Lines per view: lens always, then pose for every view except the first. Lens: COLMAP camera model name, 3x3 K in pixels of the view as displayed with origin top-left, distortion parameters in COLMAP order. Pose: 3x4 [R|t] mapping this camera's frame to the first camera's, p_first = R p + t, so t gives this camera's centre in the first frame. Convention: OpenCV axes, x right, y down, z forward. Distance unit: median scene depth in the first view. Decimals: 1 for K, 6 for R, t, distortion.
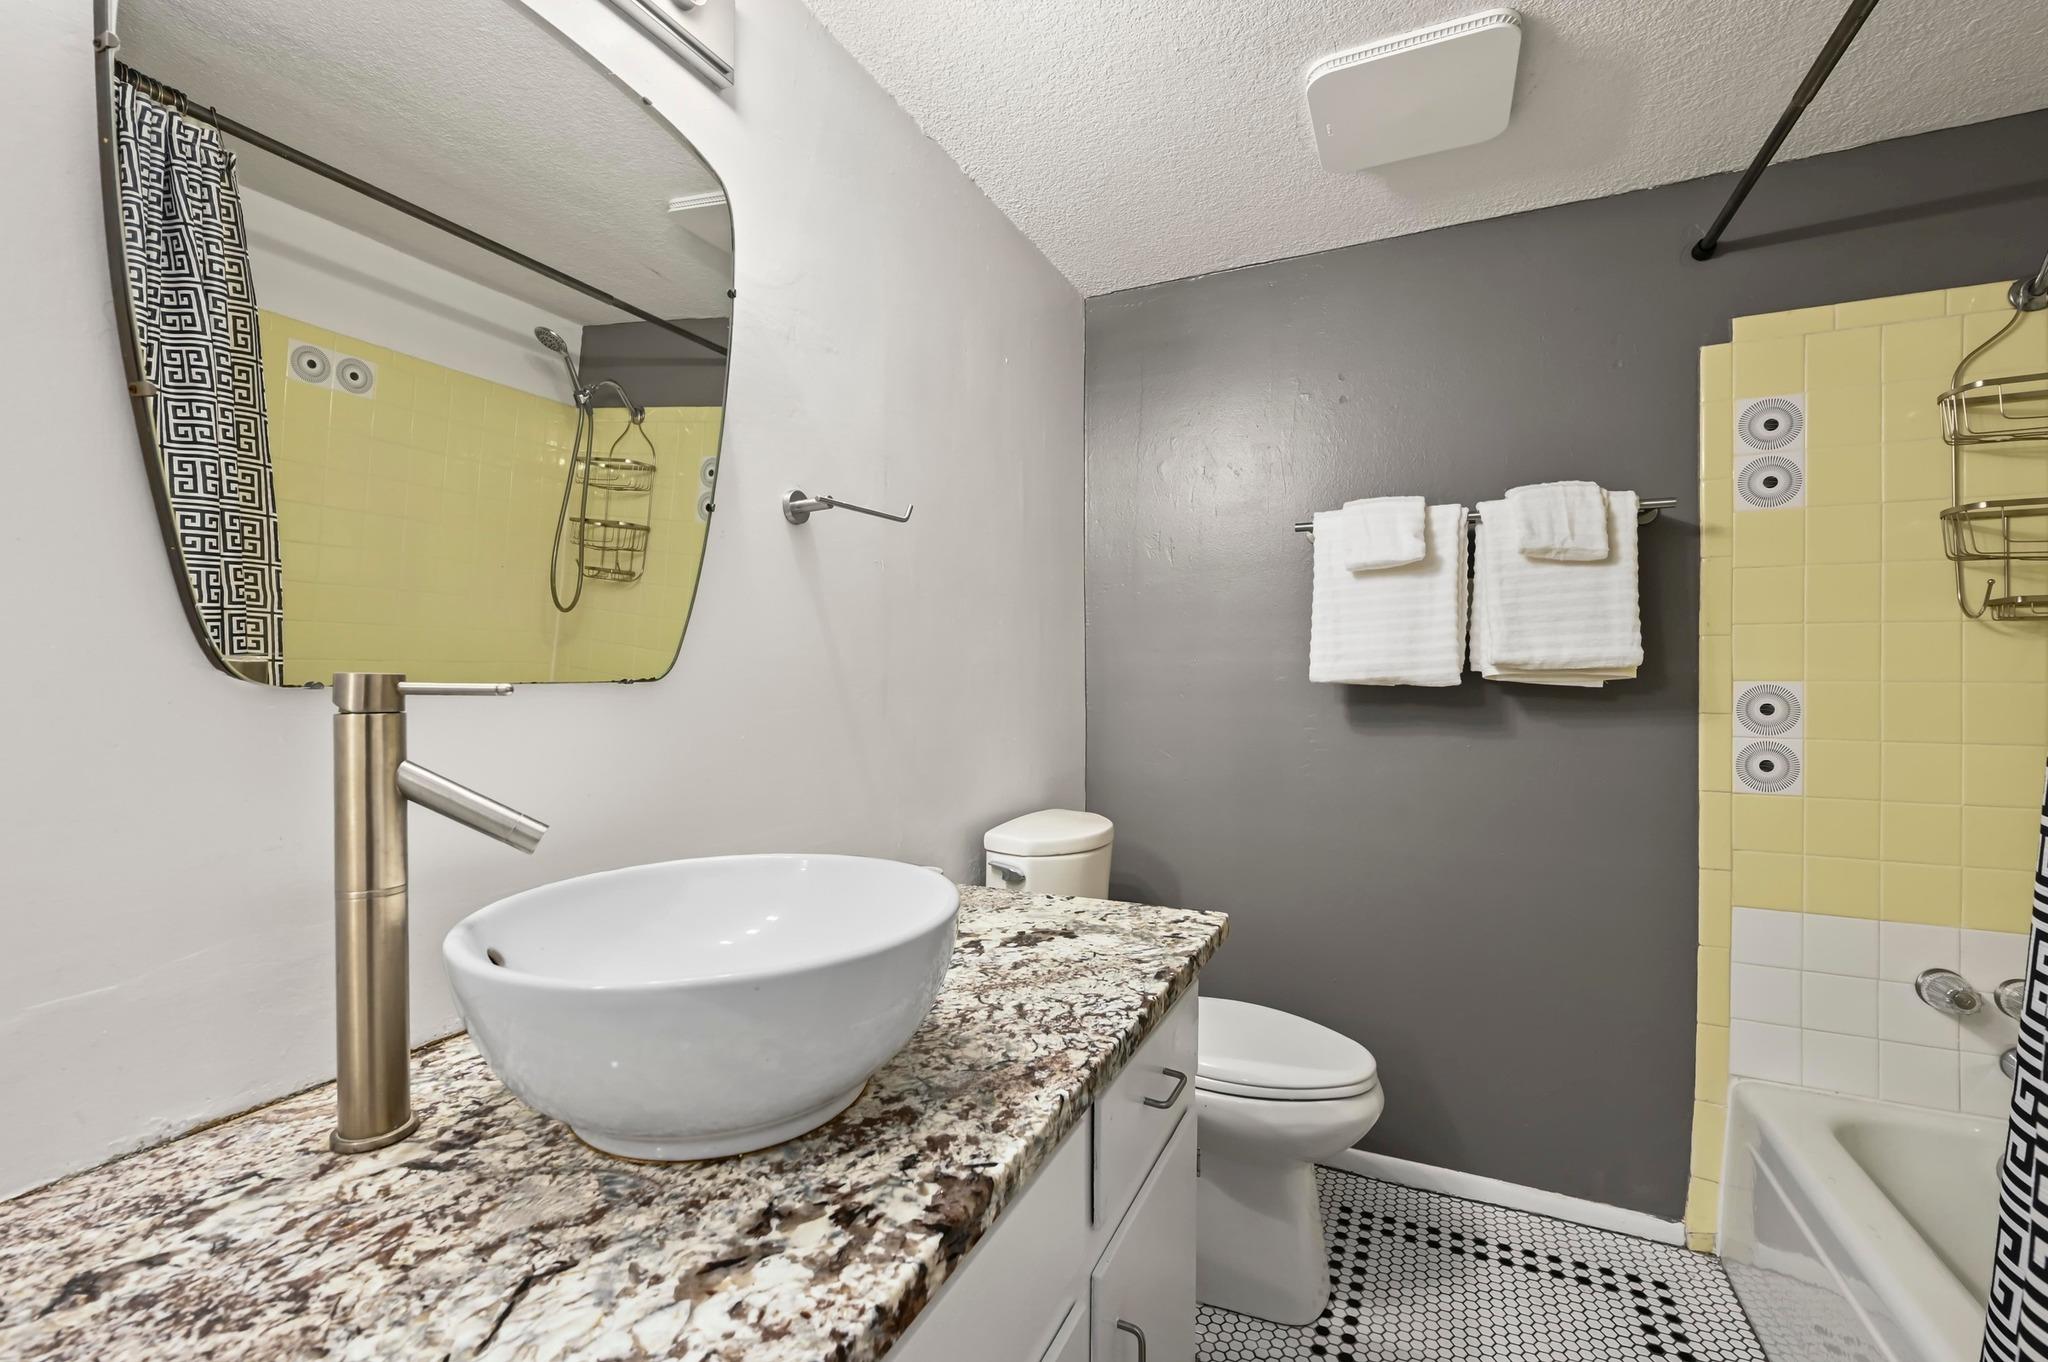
lens RADIAL K [[878.6, 0, 1023.9], [0, 878.6, 689.9], [0, 0, 1]] dist [0.001067, 0.000041]
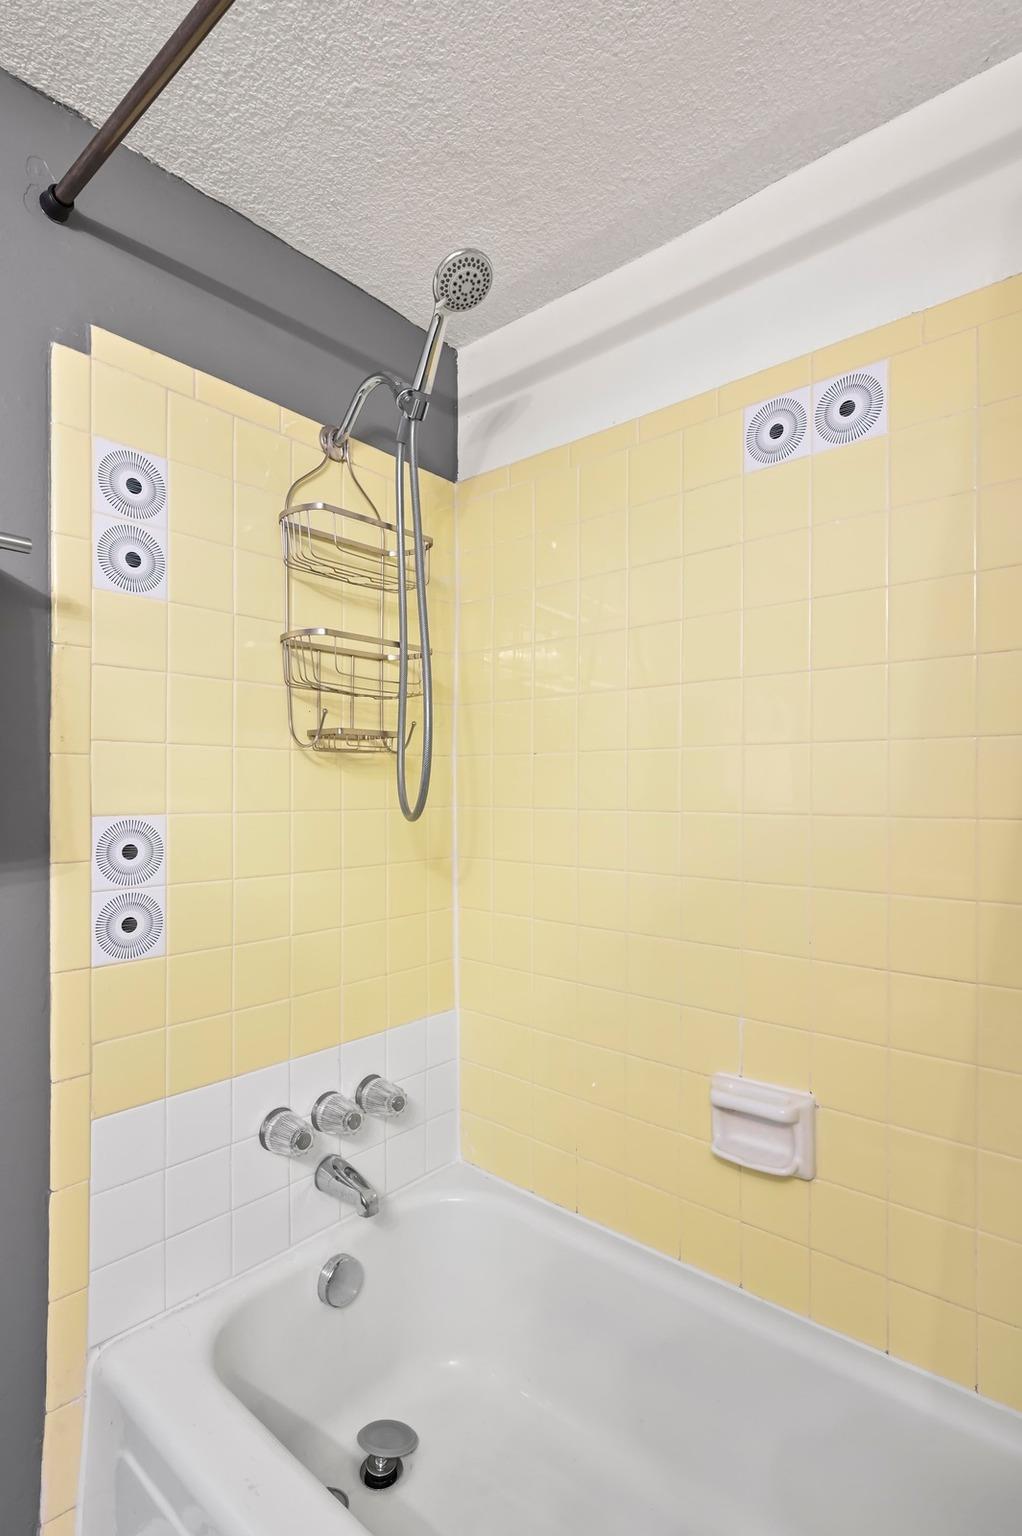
lens RADIAL K [[760.6, 0, 512.0], [0, 760.6, 779.2], [0, 0, 1]] dist [-0.002193, -0.000247]
pose [[0.280469, 0.006909, 0.959838, 0.298290], [0.013082, 0.999854, -0.011019, -0.030332], [-0.959774, 0.015647, 0.280337, 0.491060]]
